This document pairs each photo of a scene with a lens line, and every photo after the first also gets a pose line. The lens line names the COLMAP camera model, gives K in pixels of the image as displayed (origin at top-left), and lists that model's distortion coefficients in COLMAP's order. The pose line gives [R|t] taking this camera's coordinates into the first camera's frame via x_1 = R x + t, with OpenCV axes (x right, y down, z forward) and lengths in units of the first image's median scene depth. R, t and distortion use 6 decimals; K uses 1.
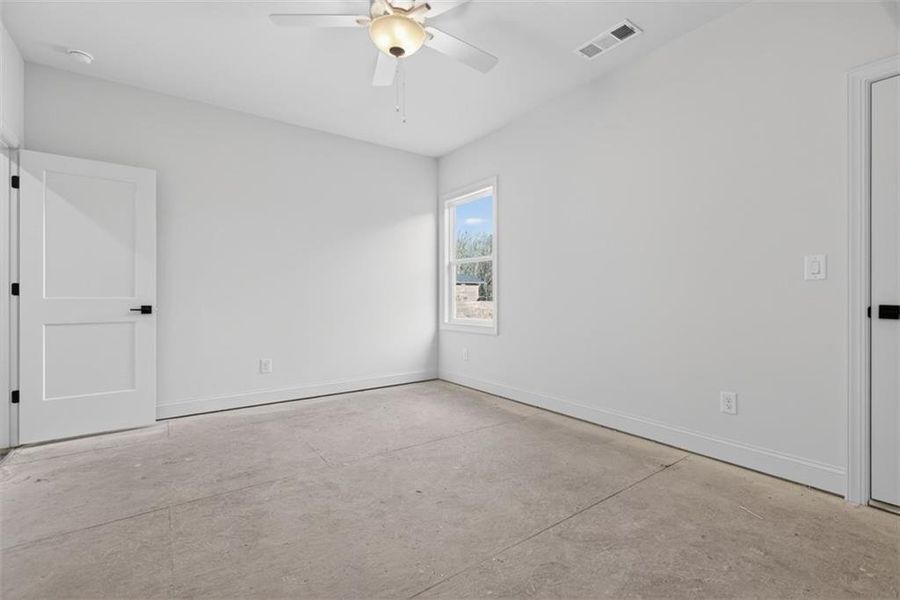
lens RADIAL K [[413.2, 0, 450.8], [0, 413.2, 297.1], [0, 0, 1]] dist [-0.005297, 0.004549]
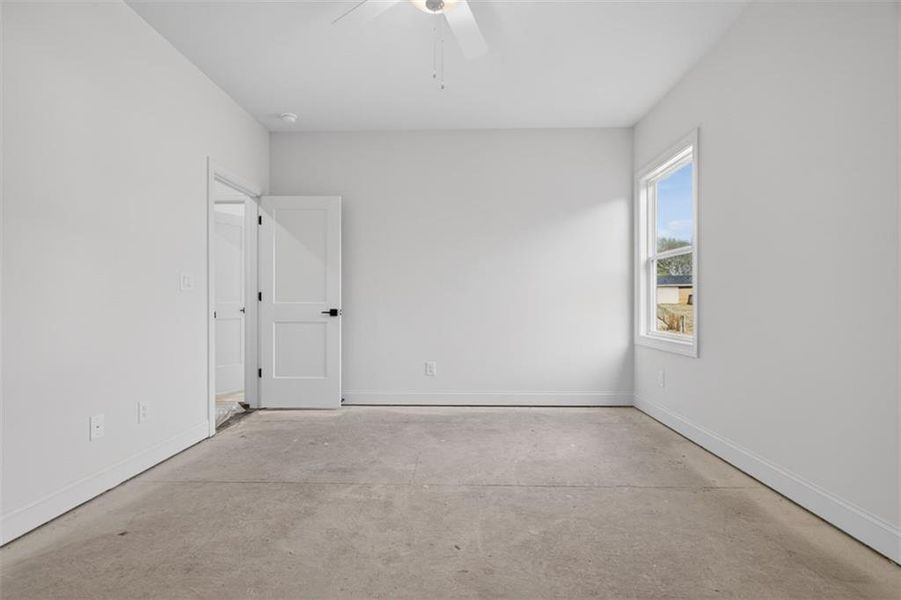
lens RADIAL K [[413.7, 0, 449.7], [0, 413.7, 304.1], [0, 0, 1]] dist [-0.005297, 0.004549]
pose [[0.788083, 0.004556, -0.615552, 0.284450], [-0.002168, 0.999987, 0.004625, -0.001088], [0.615565, -0.002311, 0.788083, 0.258616]]
